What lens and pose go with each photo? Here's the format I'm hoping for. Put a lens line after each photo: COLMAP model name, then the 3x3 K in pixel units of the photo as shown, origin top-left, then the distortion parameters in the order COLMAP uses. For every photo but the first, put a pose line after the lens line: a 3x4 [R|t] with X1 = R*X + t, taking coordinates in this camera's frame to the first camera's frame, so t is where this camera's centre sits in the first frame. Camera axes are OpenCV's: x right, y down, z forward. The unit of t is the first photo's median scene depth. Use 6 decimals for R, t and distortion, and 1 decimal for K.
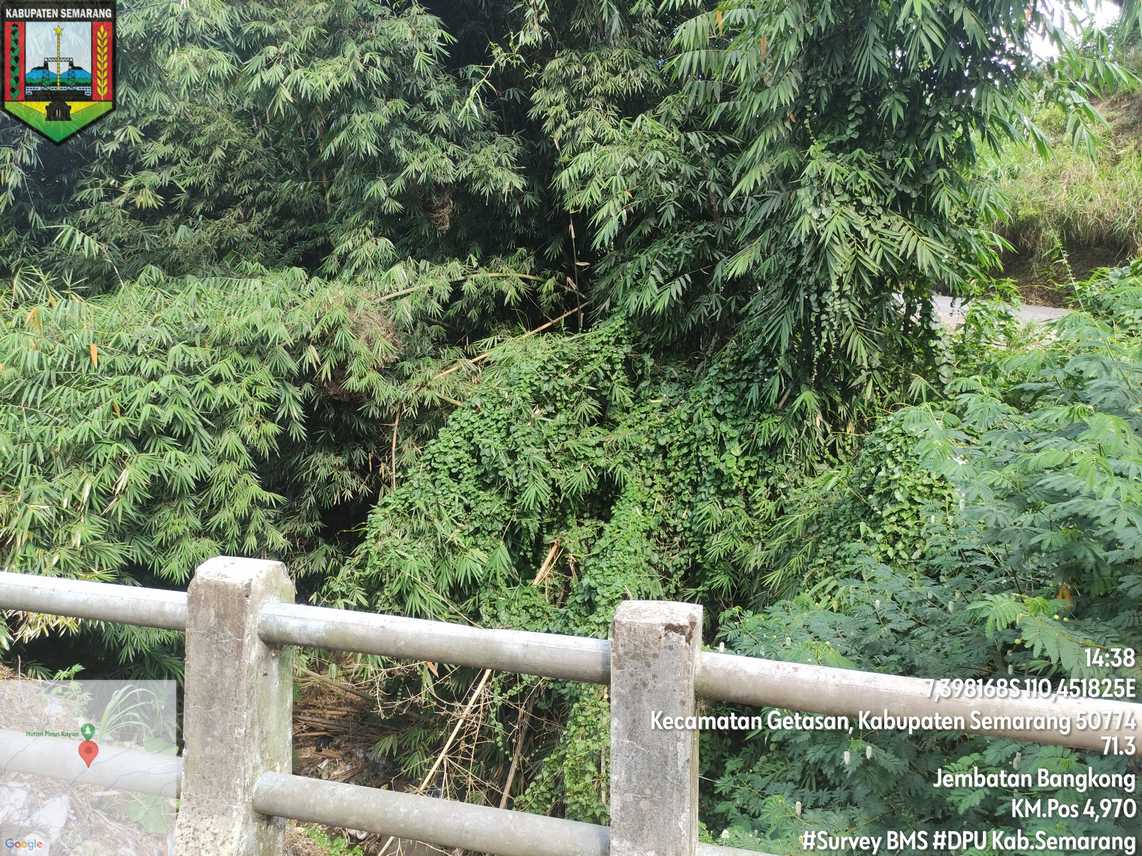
lens RADIAL K [[840.2, 0, 570.8], [0, 840.2, 424.6], [0, 0, 1]] dist [0.062106, -0.072030]
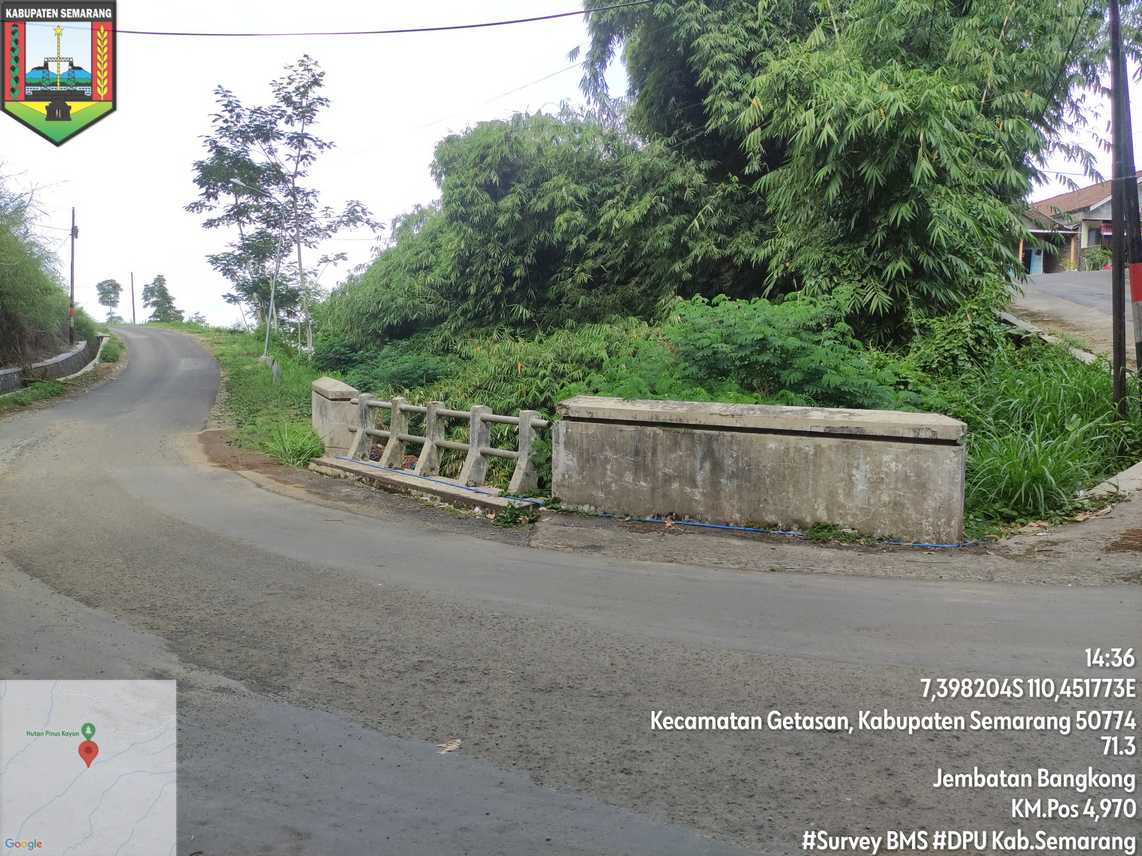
lens RADIAL K [[840.2, 0, 570.8], [0, 840.2, 424.6], [0, 0, 1]] dist [0.062106, -0.072030]
pose [[0.803815, 0.034642, -0.593870, 0.638062], [-0.047235, 0.998868, -0.005667, 0.051828], [0.593001, 0.032607, 0.804541, -0.471019]]
